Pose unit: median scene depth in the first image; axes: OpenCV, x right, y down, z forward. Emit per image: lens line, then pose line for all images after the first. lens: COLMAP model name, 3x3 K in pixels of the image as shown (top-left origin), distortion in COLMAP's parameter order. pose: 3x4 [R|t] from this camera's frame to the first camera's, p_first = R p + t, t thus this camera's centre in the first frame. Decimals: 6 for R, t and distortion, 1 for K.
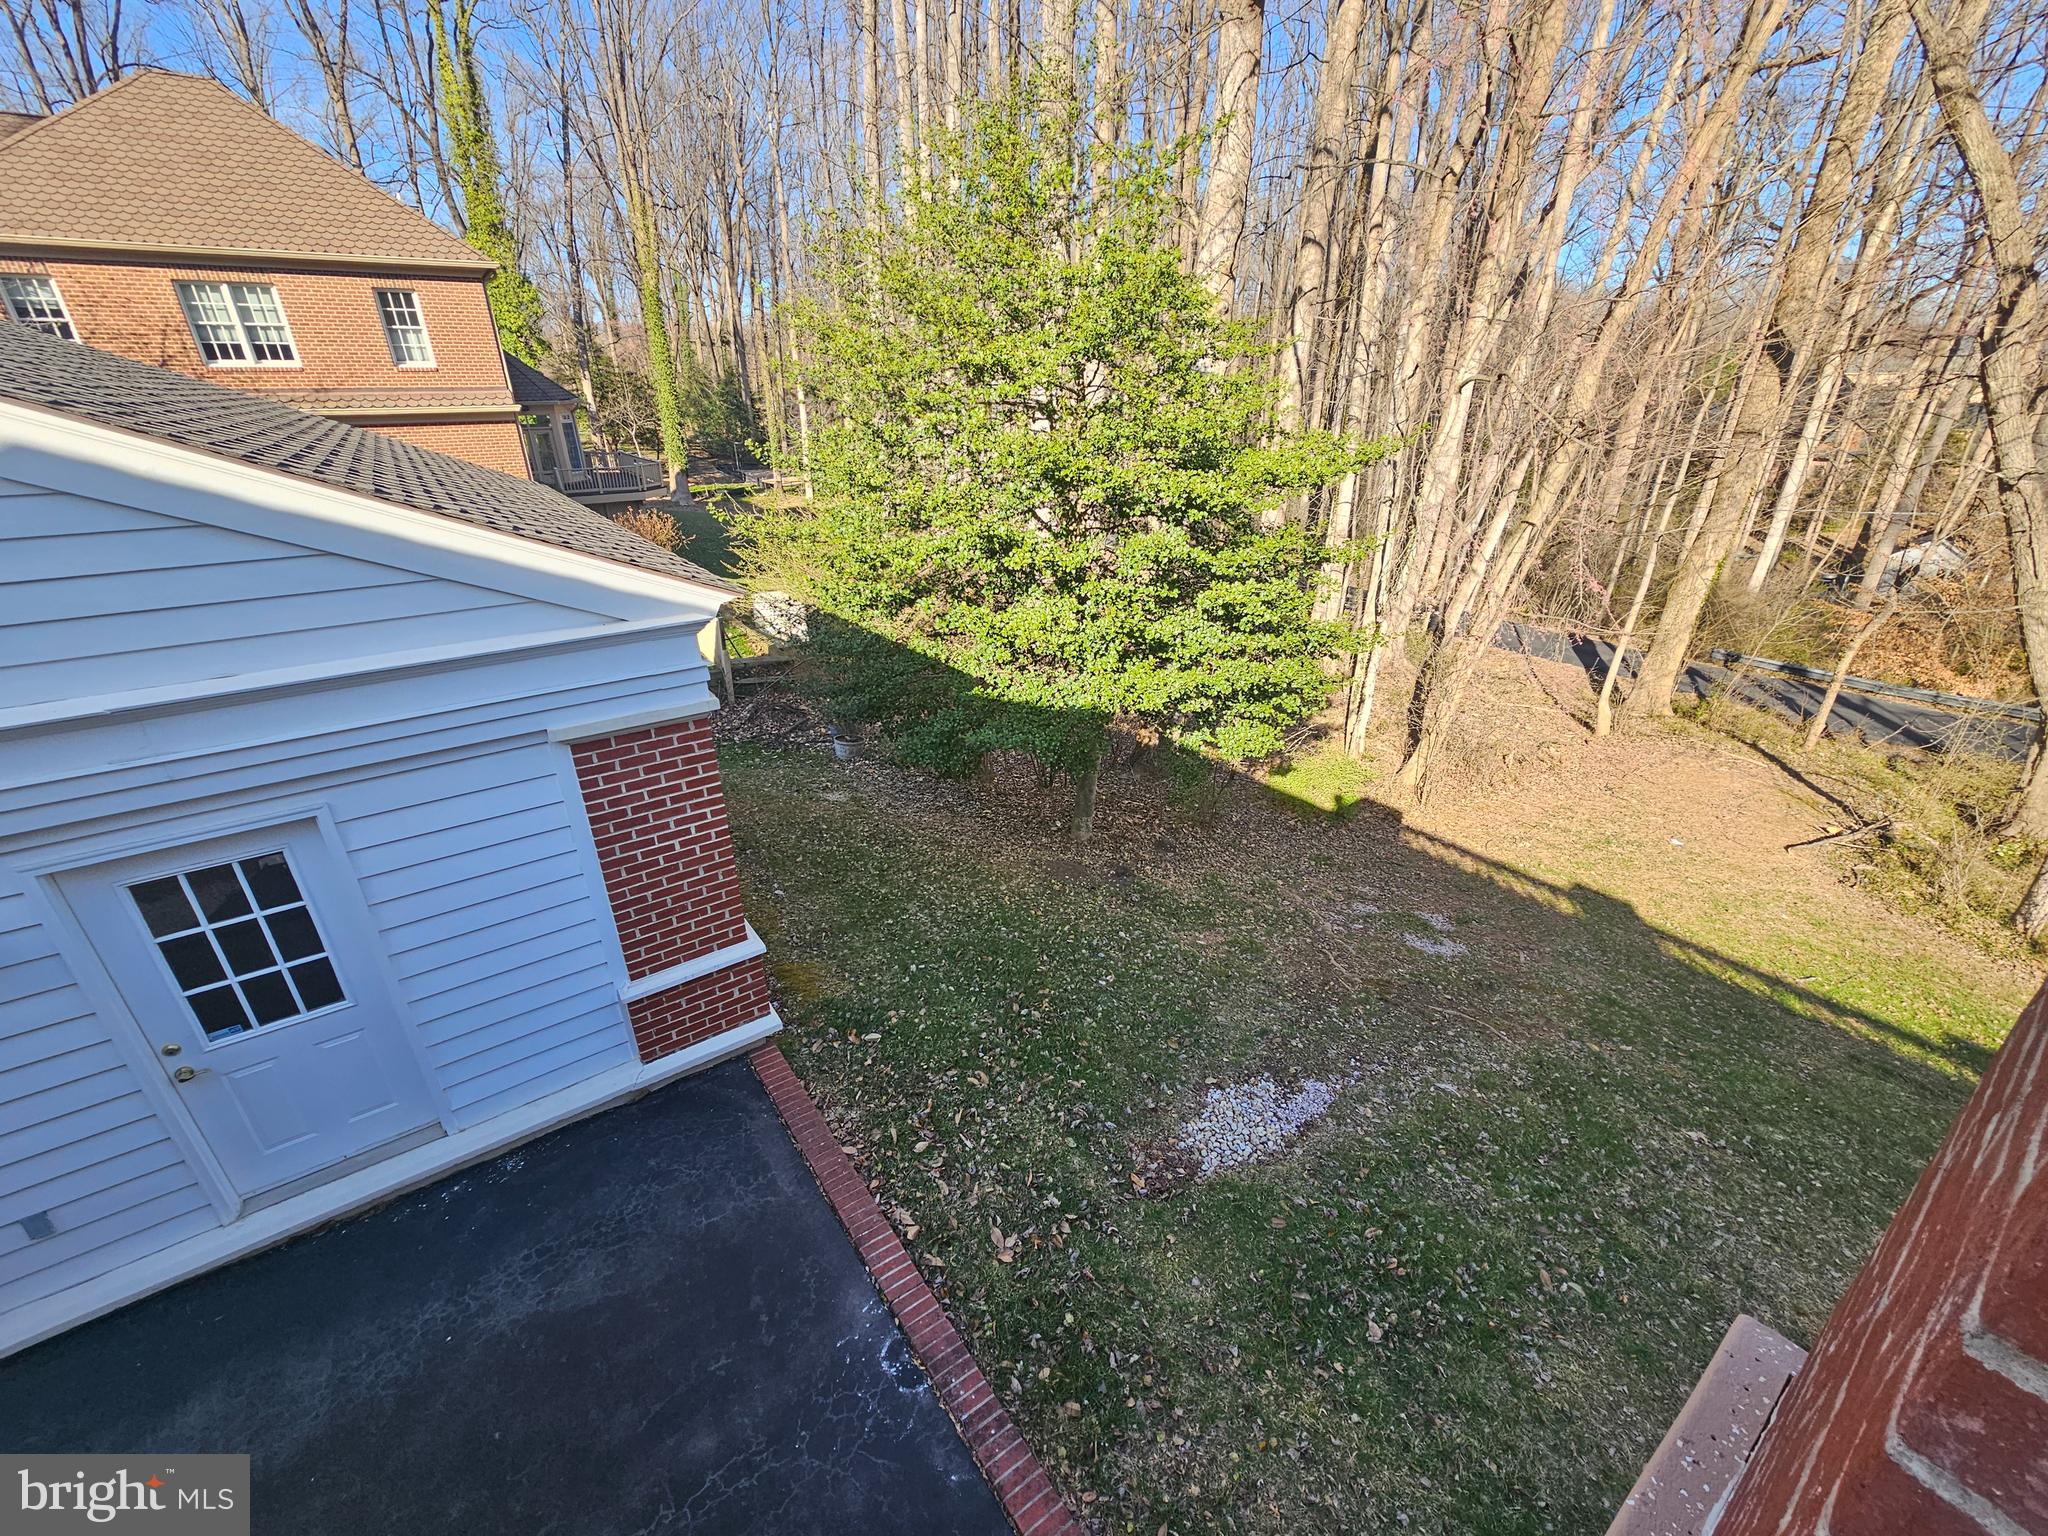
lens RADIAL K [[831.2, 0, 1013.9], [0, 831.2, 777.9], [0, 0, 1]] dist [-0.000322, -0.000445]
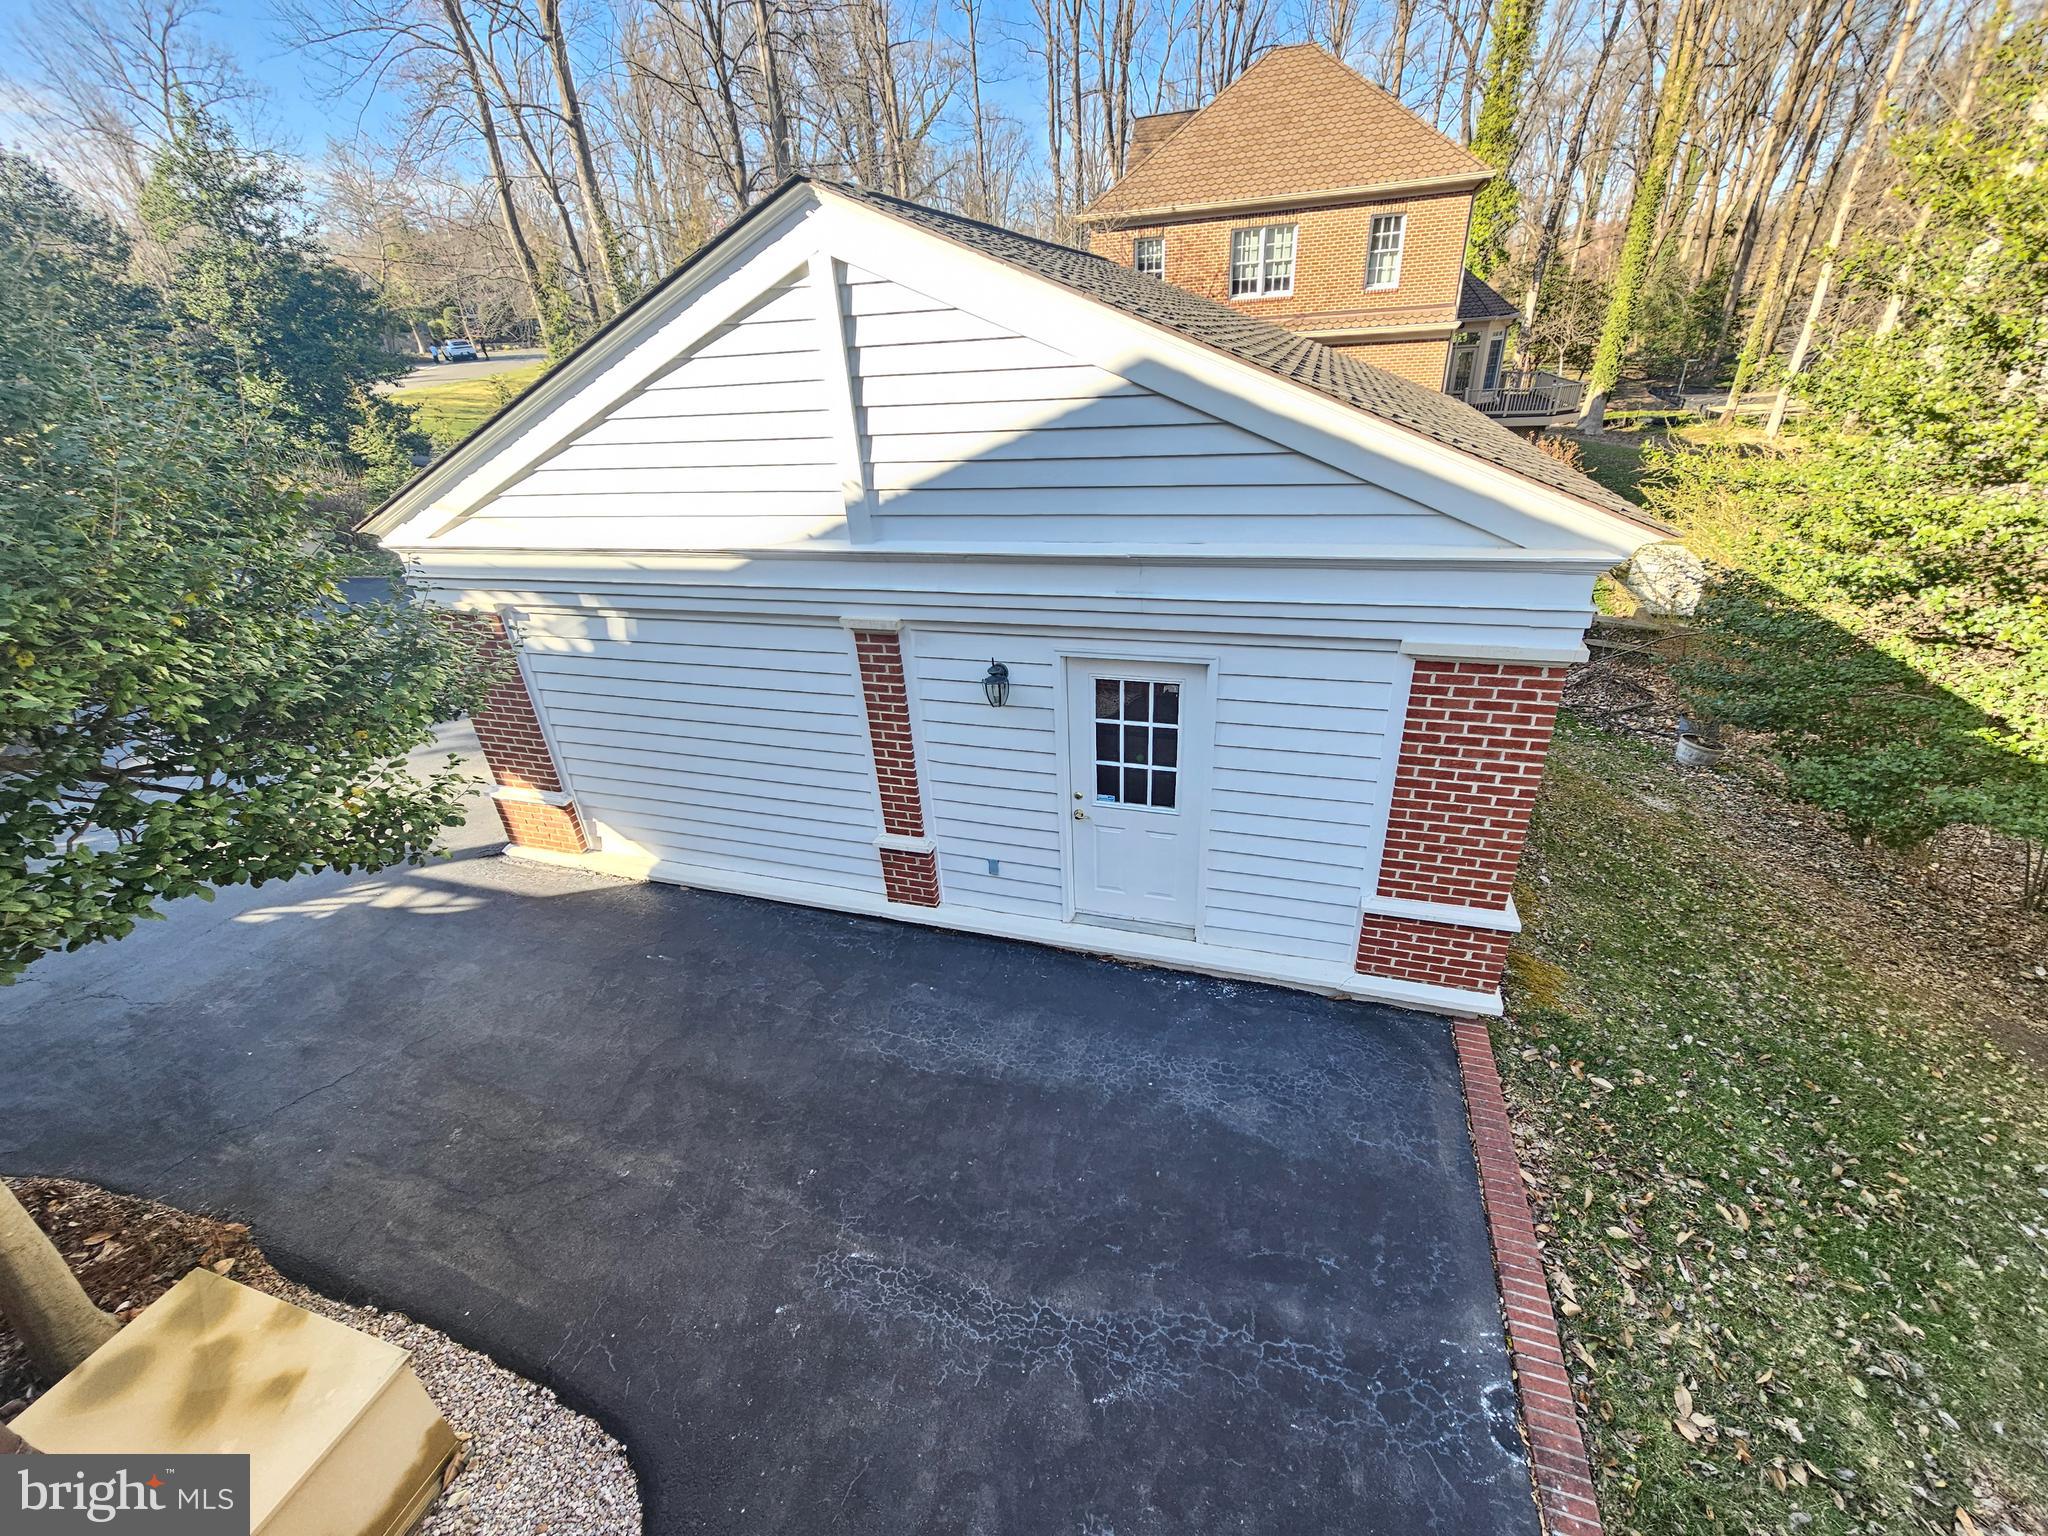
lens RADIAL K [[831.4, 0, 1029.1], [0, 831.4, 776.7], [0, 0, 1]] dist [-0.003595, 0.002744]
pose [[0.608672, 0.346673, -0.713678, -0.034484], [-0.289001, 0.934572, 0.207494, 0.016510], [0.738915, 0.079958, 0.669037, -0.022106]]
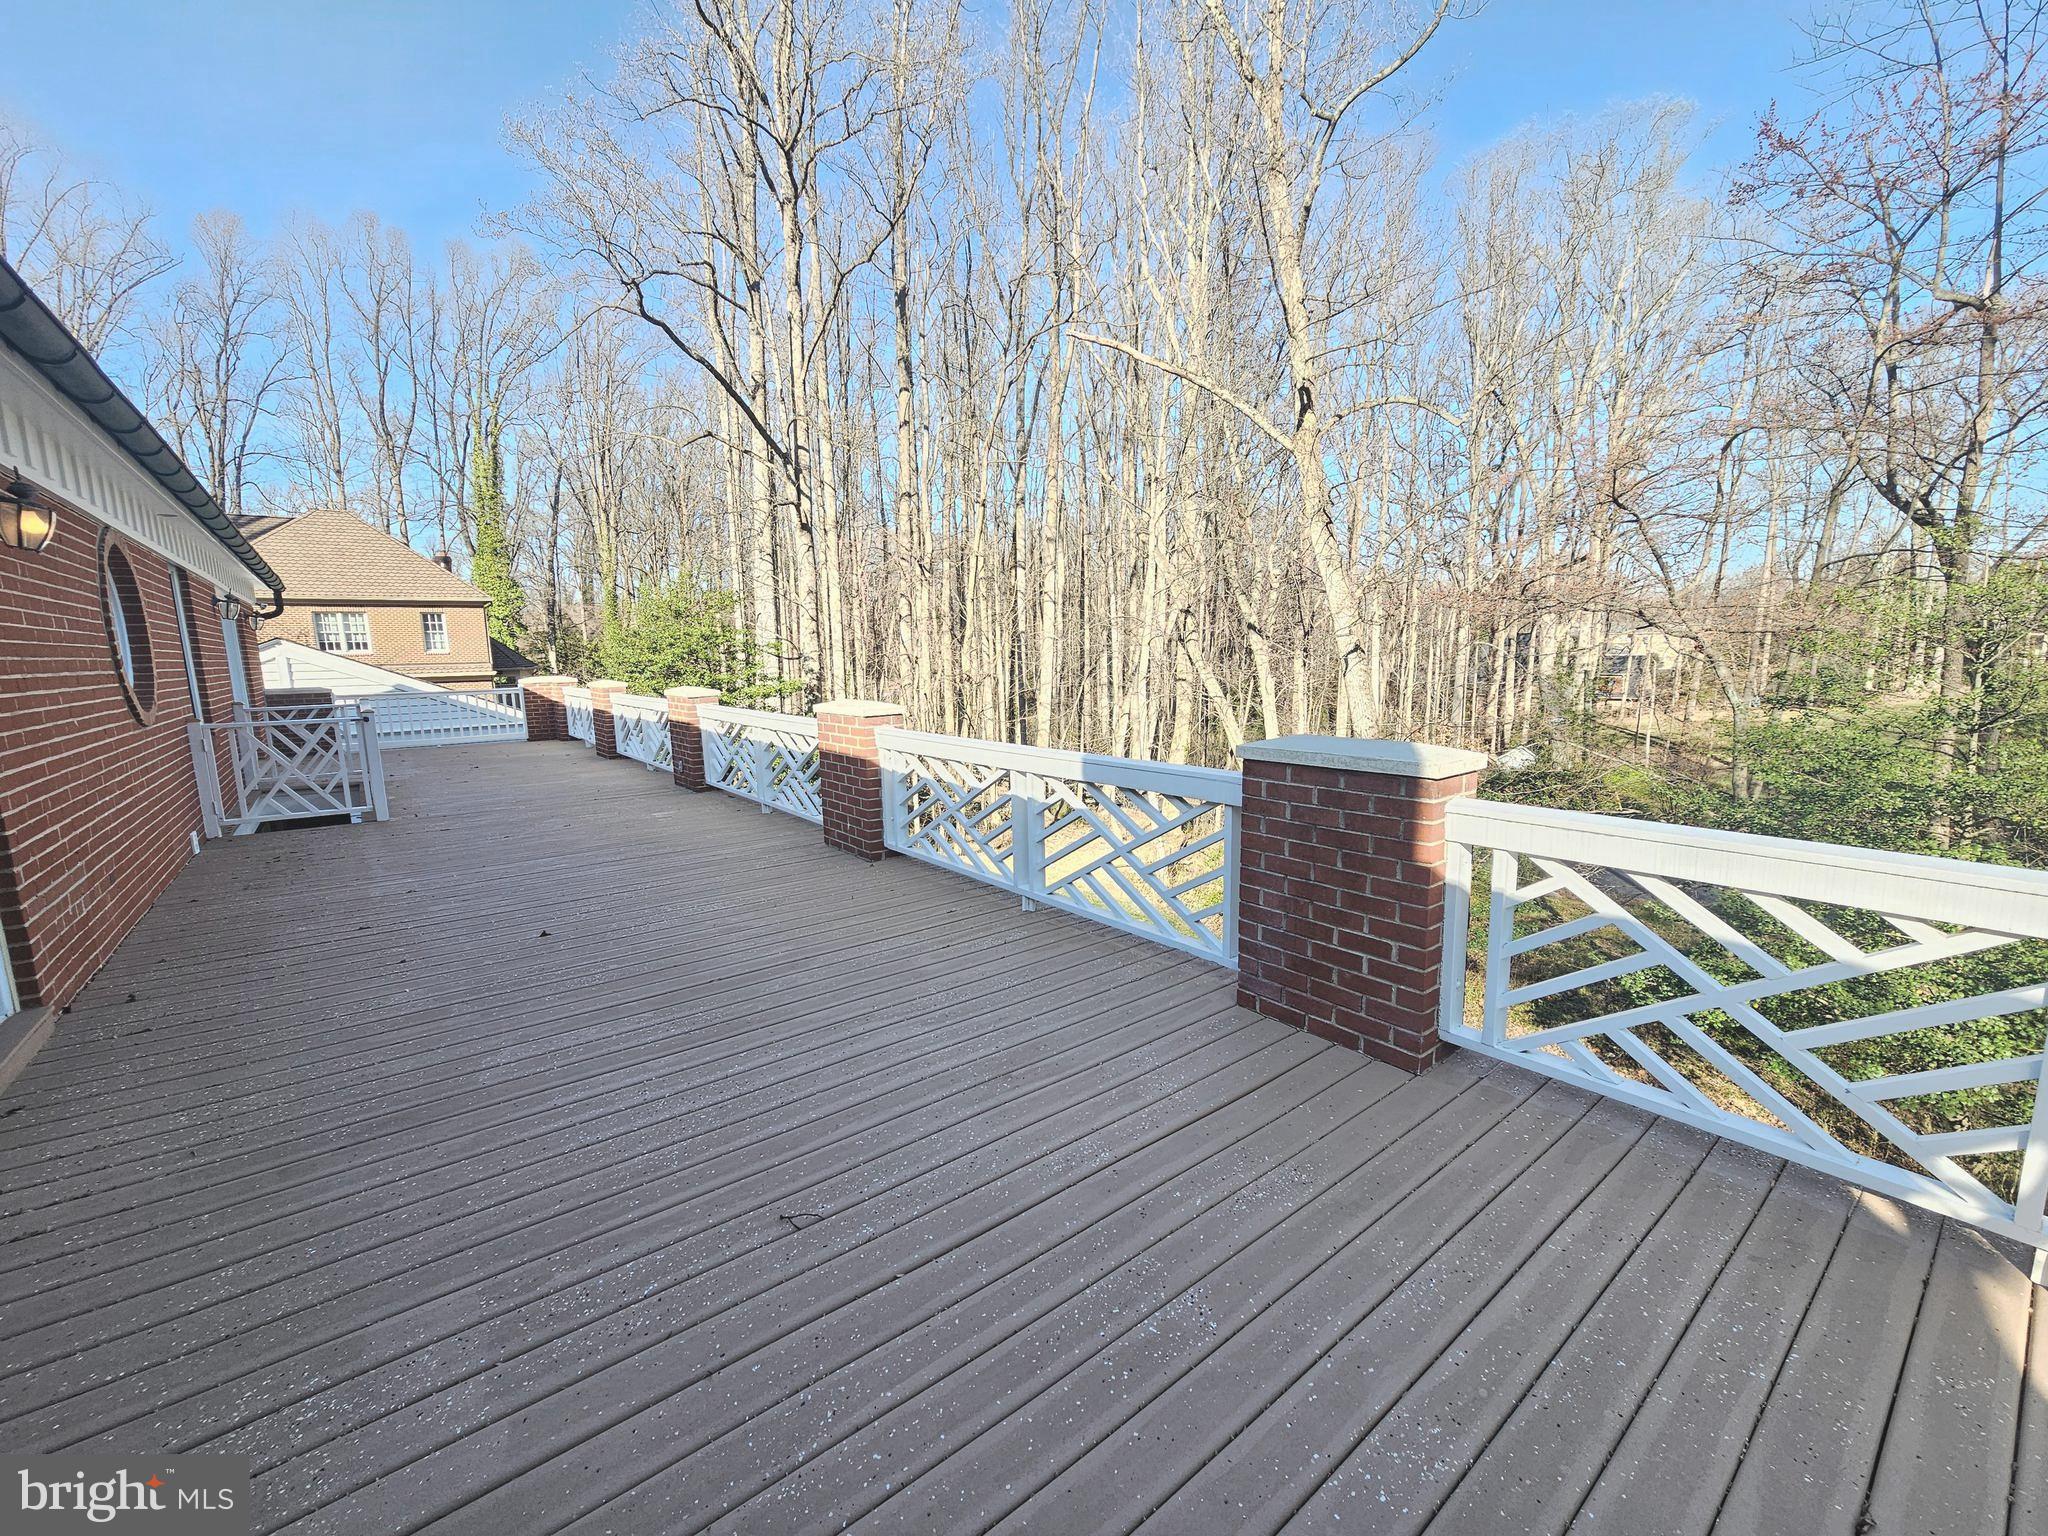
lens RADIAL K [[835.2, 0, 1021.5], [0, 835.2, 777.9], [0, 0, 1]] dist [-0.000740, 0.000301]
pose [[0.998211, -0.015215, 0.057821, 1.489555], [0.030970, 0.958808, -0.282360, 1.085814], [-0.051144, 0.283646, 0.957564, -2.485019]]
